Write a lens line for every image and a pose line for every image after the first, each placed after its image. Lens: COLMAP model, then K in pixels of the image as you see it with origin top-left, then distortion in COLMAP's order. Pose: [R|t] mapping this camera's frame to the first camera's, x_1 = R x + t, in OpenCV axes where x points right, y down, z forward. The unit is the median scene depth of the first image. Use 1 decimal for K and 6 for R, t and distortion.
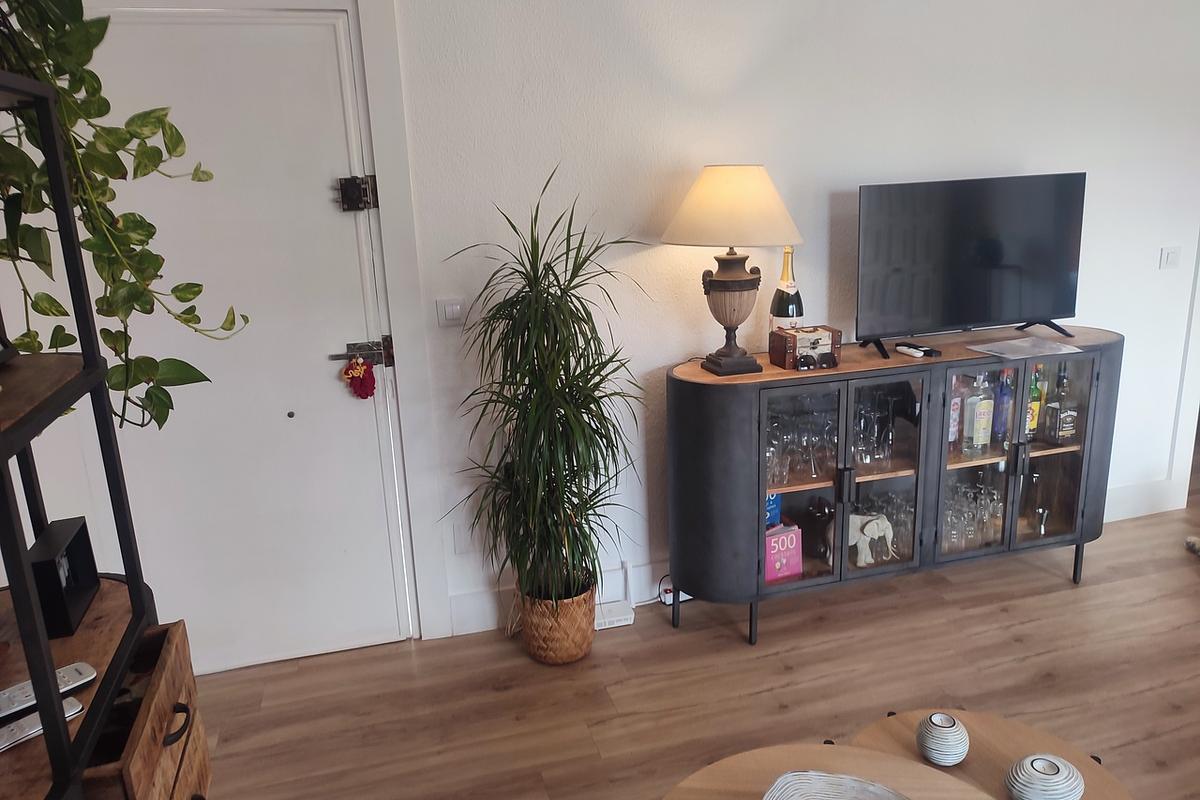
lens RADIAL K [[875.2, 0, 599.9], [0, 875.2, 405.3], [0, 0, 1]] dist [0.029411, -0.020535]
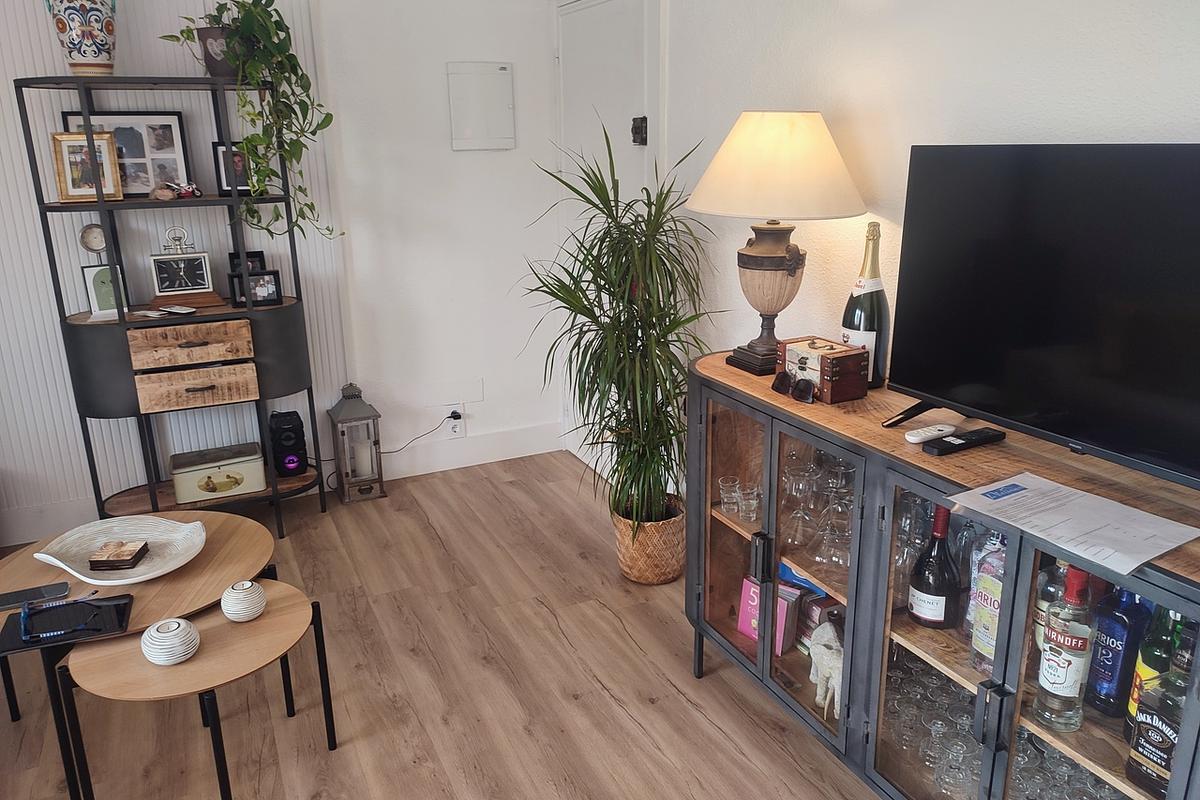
lens RADIAL K [[875.2, 0, 598.6], [0, 875.2, 393.8], [0, 0, 1]] dist [0.029411, -0.020535]
pose [[0.159416, 0.308235, -0.937858, 0.948510], [-0.241003, 0.933415, 0.265810, -0.207815], [0.957342, 0.183653, 0.223087, 0.714238]]
